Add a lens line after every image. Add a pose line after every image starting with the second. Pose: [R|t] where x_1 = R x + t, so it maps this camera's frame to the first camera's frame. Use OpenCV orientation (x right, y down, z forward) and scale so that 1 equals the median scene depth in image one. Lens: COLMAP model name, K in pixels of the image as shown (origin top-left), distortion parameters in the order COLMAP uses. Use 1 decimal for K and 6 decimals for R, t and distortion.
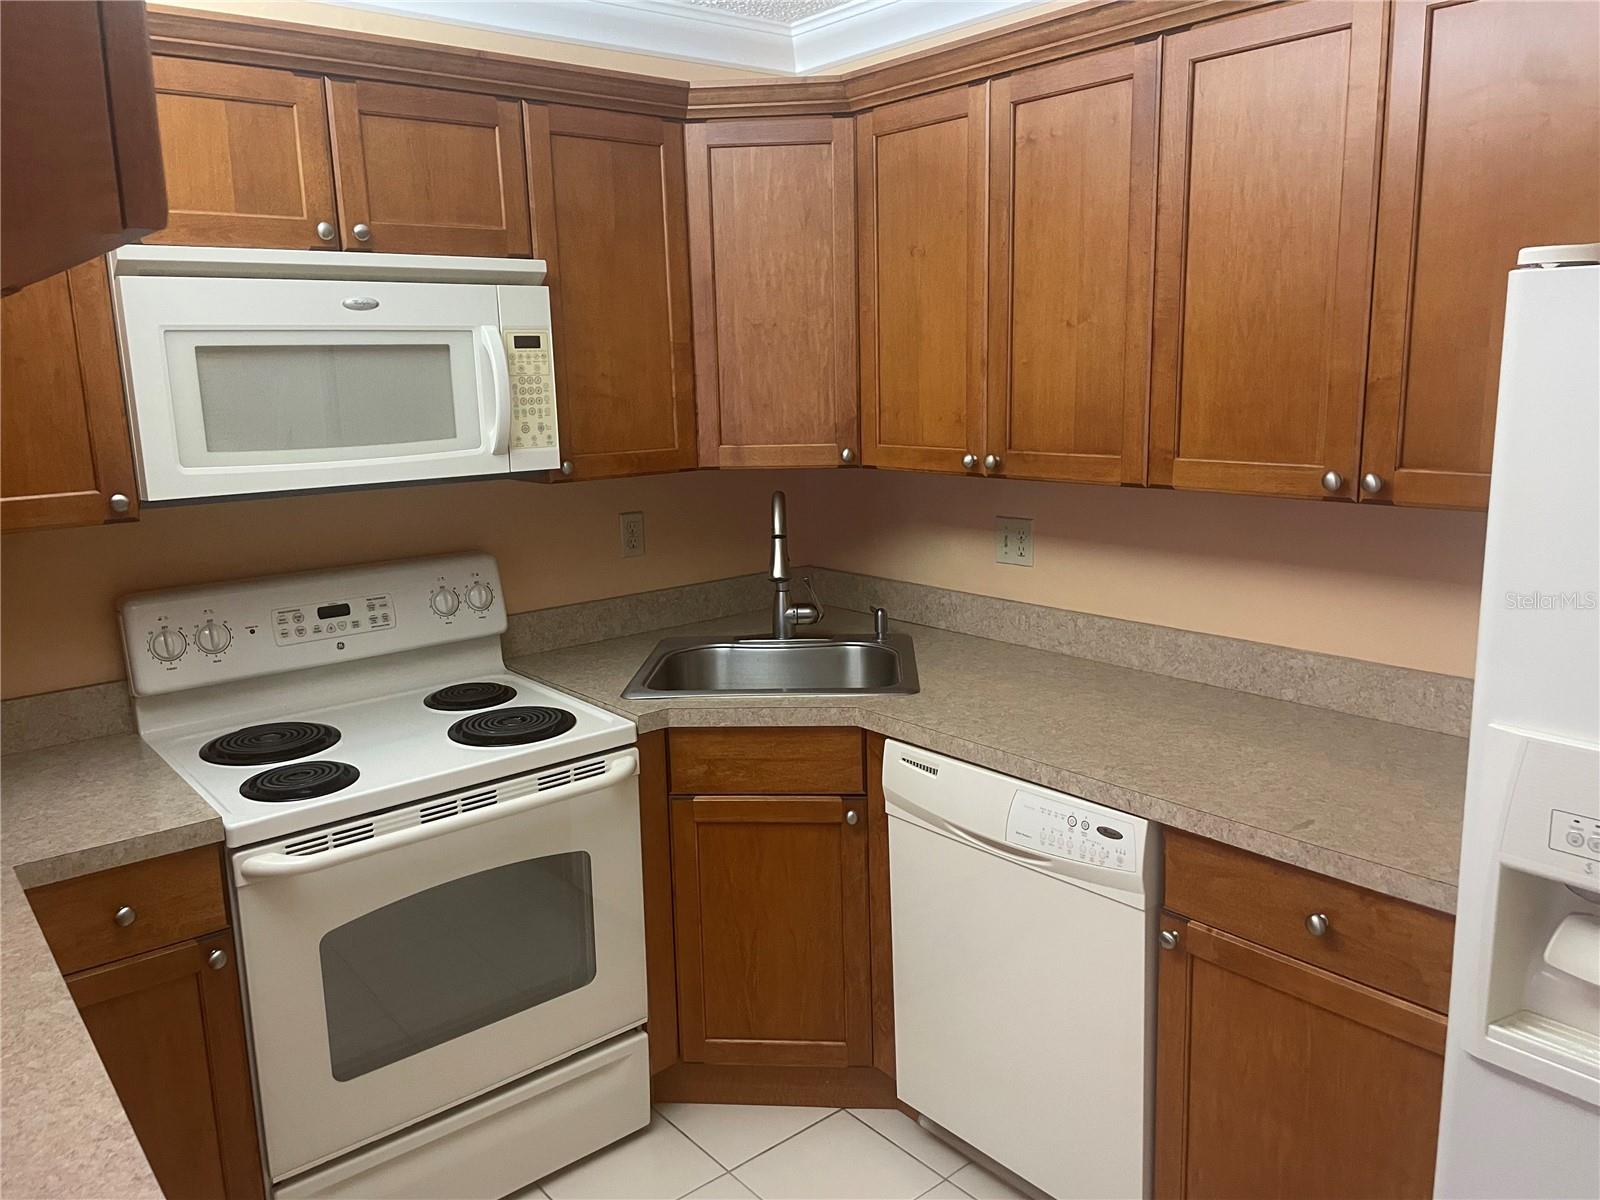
lens RADIAL K [[1218.0, 0, 807.0], [0, 1218.0, 602.8], [0, 0, 1]] dist [0.086132, -0.123599]
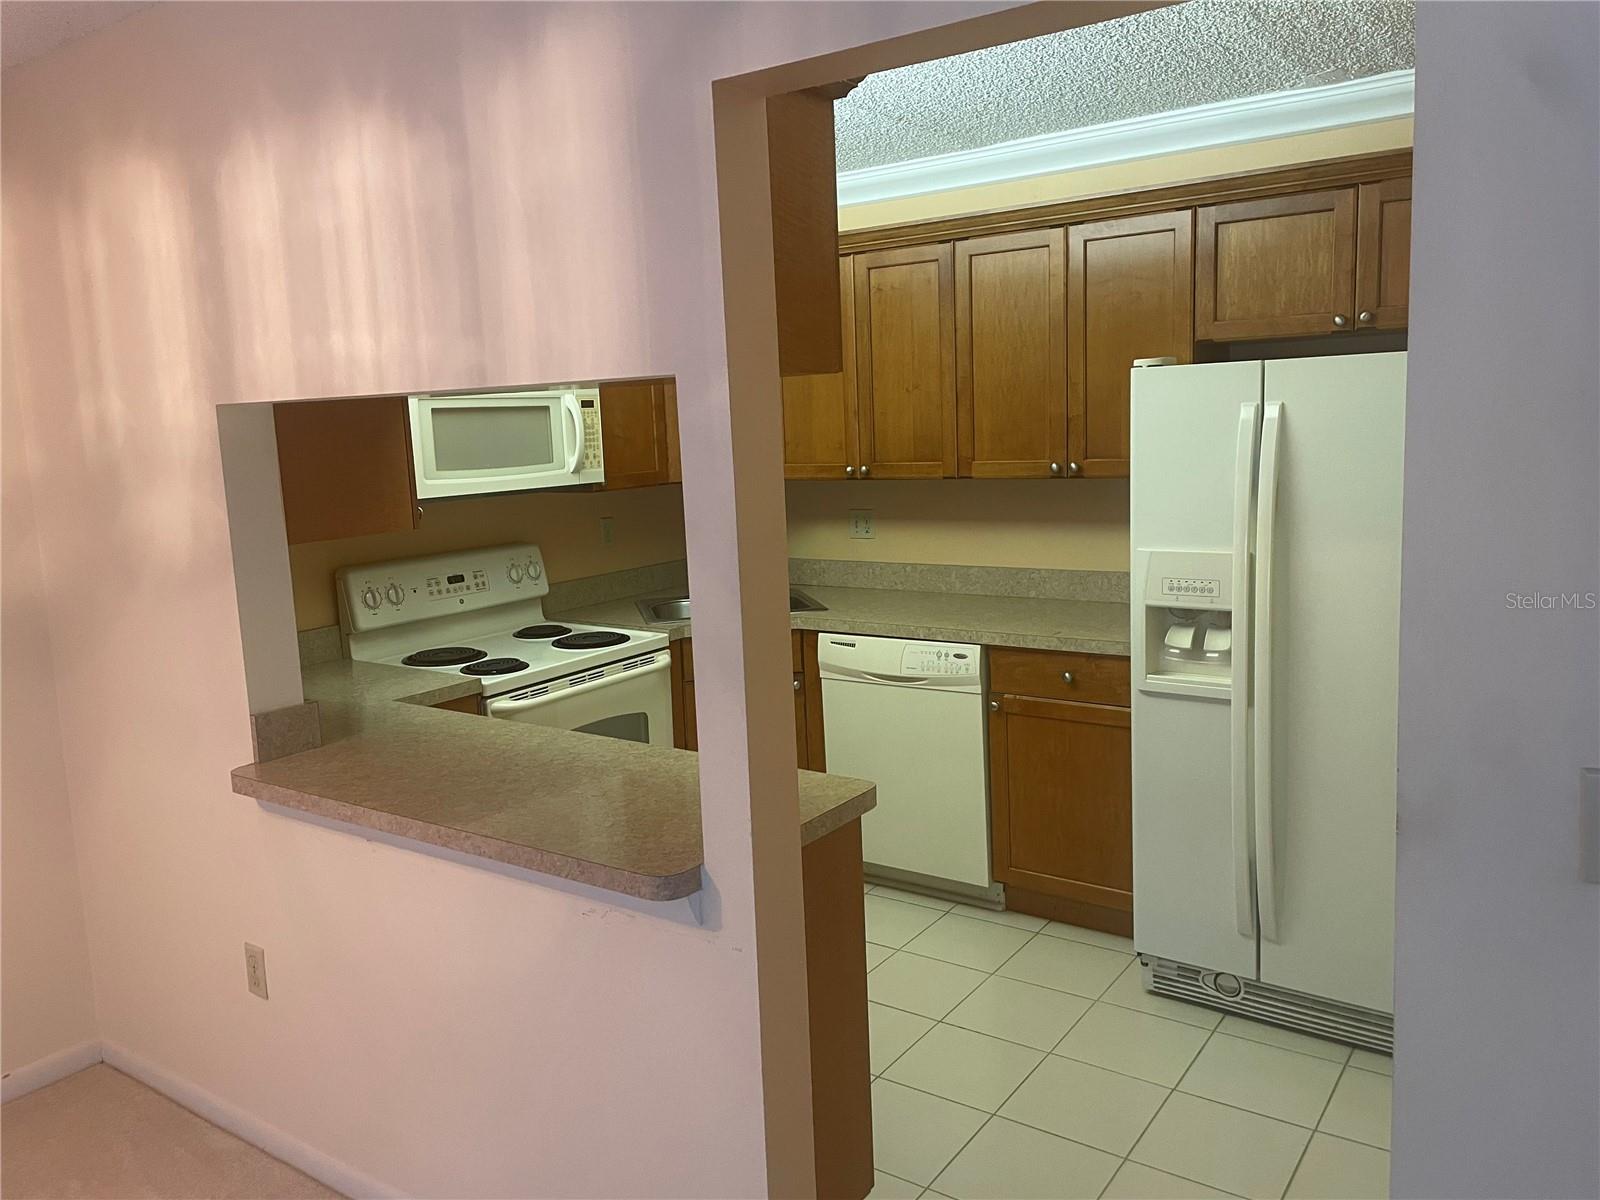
lens RADIAL K [[1218.0, 0, 807.0], [0, 1218.0, 602.8], [0, 0, 1]] dist [0.086132, -0.123599]
pose [[0.965302, -0.053580, 0.255579, -0.396139], [0.066798, 0.996826, -0.043313, 0.147682], [-0.252447, 0.058883, 0.965817, -0.659805]]
